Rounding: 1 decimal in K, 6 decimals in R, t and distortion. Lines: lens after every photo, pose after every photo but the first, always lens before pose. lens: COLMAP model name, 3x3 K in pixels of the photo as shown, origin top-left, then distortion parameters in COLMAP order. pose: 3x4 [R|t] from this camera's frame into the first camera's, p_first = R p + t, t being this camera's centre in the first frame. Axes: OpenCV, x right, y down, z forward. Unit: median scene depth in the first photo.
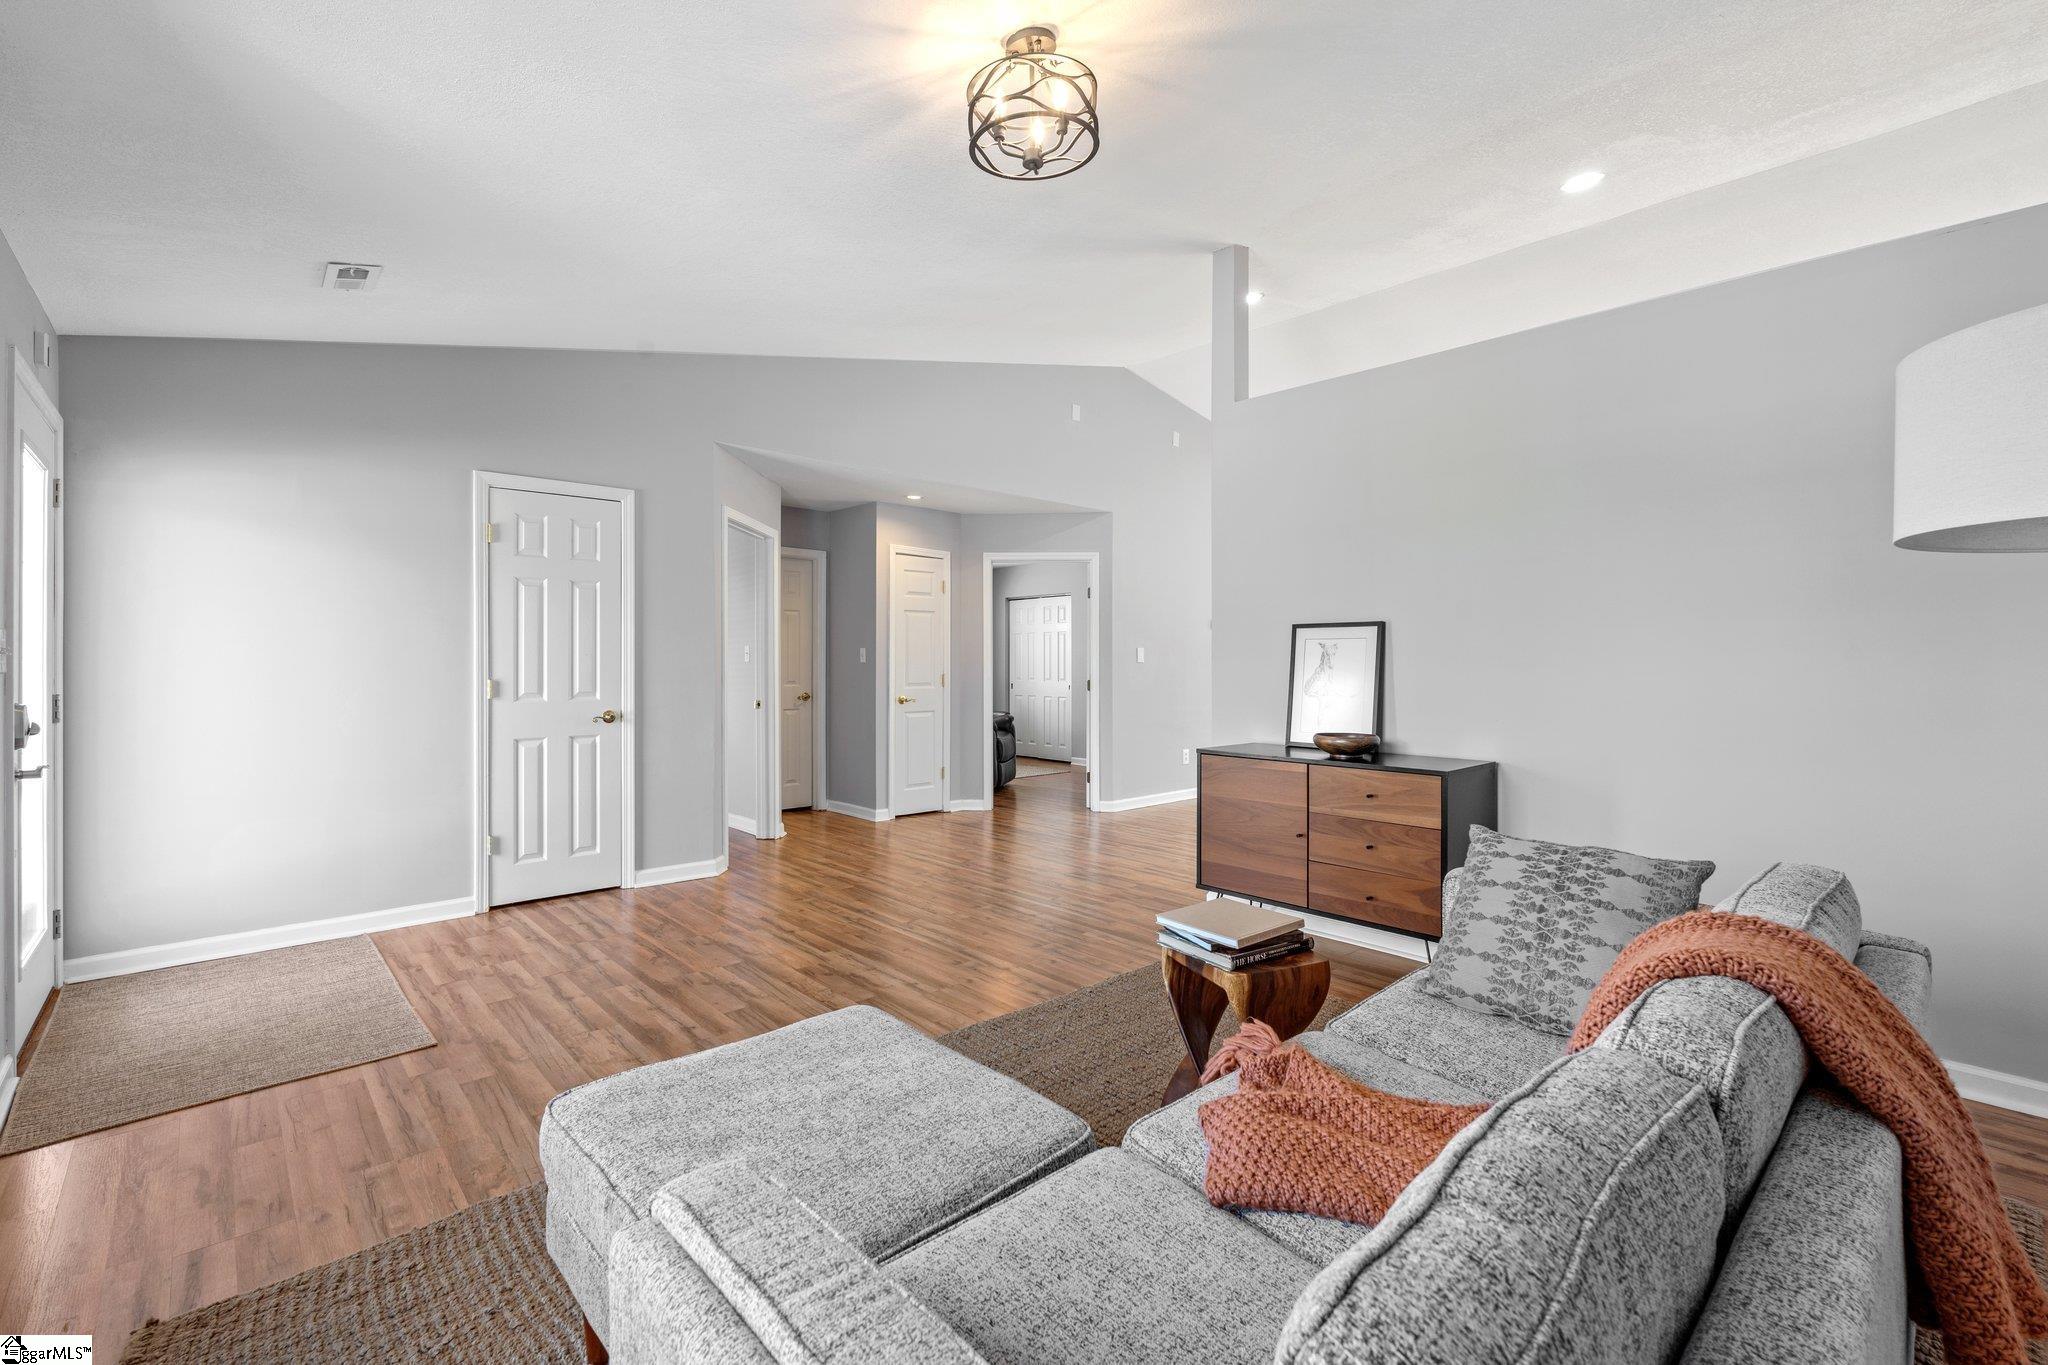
lens RADIAL K [[889.3, 0, 1016.7], [0, 889.3, 666.4], [0, 0, 1]] dist [-0.002975, -0.000061]
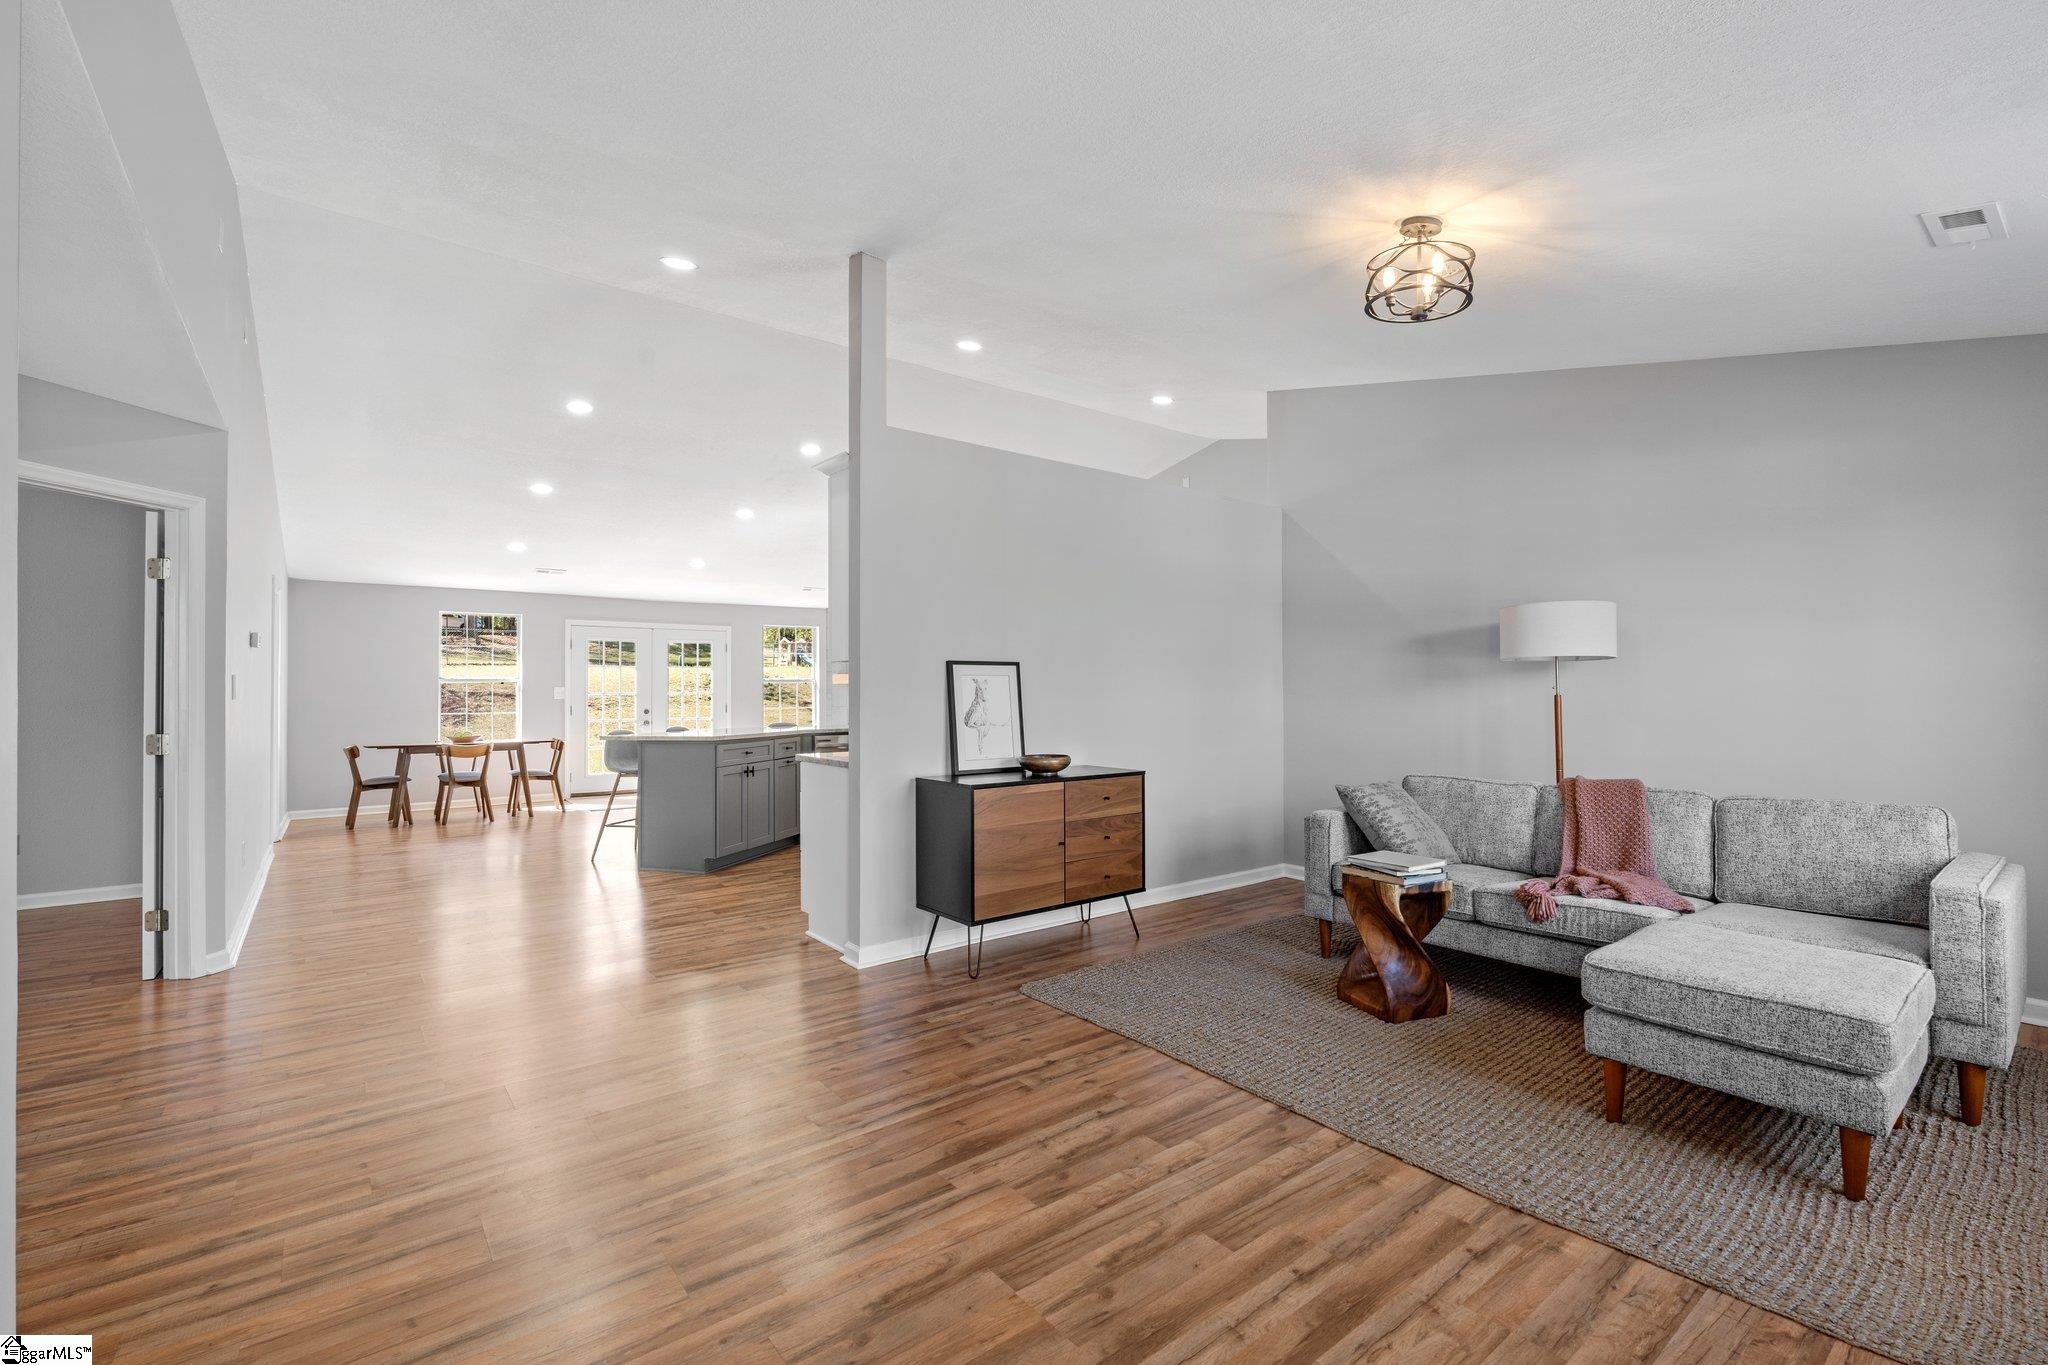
lens RADIAL K [[889.3, 0, 1024.5], [0, 889.3, 689.3], [0, 0, 1]] dist [-0.002975, -0.000061]
pose [[0.069474, 0.002173, 0.997581, -0.820228], [0.010109, 0.999945, -0.002882, -0.009698], [-0.997533, 0.010285, 0.069448, 0.926072]]
